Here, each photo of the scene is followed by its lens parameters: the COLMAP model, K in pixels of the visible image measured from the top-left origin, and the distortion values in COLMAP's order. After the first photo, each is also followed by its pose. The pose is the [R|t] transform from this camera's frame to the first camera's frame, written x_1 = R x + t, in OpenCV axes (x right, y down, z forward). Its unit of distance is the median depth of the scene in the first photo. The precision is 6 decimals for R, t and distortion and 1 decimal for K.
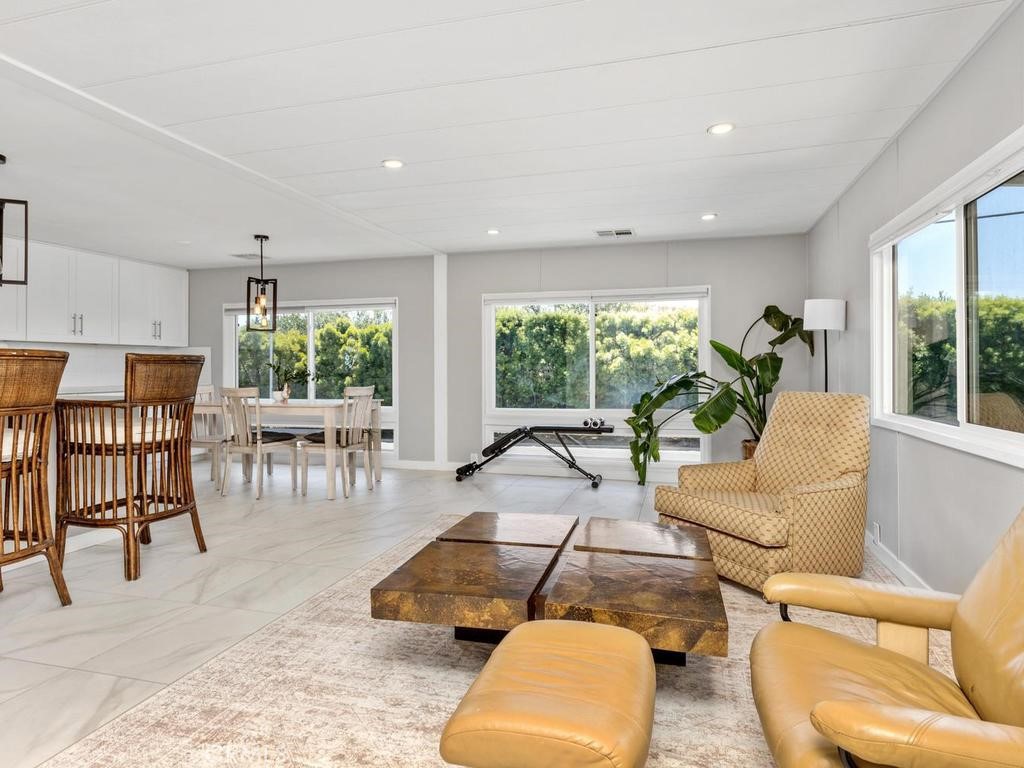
lens RADIAL K [[618.8, 0, 510.7], [0, 618.8, 373.7], [0, 0, 1]] dist [0.005863, 0.001005]
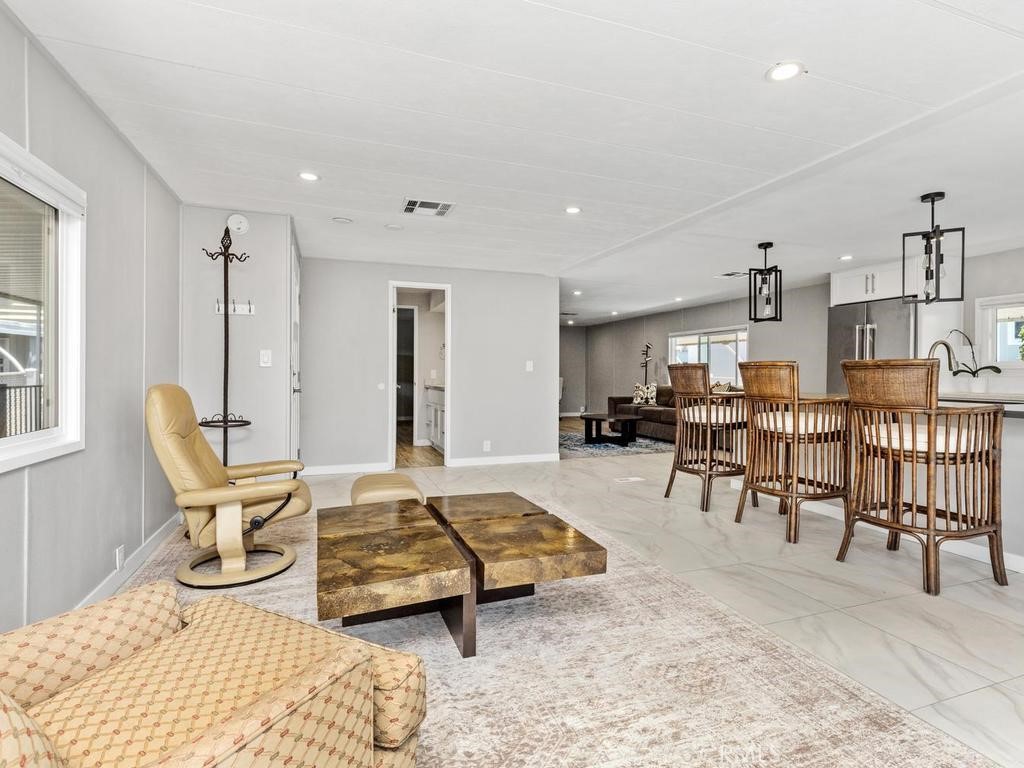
lens RADIAL K [[525.4, 0, 513.1], [0, 525.4, 376.0], [0, 0, 1]] dist [-0.013531, 0.003717]
pose [[-0.822504, 0.009189, -0.568684, 0.376478], [-0.001399, 0.999834, 0.018180, -0.019162], [0.568757, 0.015749, -0.822355, 1.280469]]
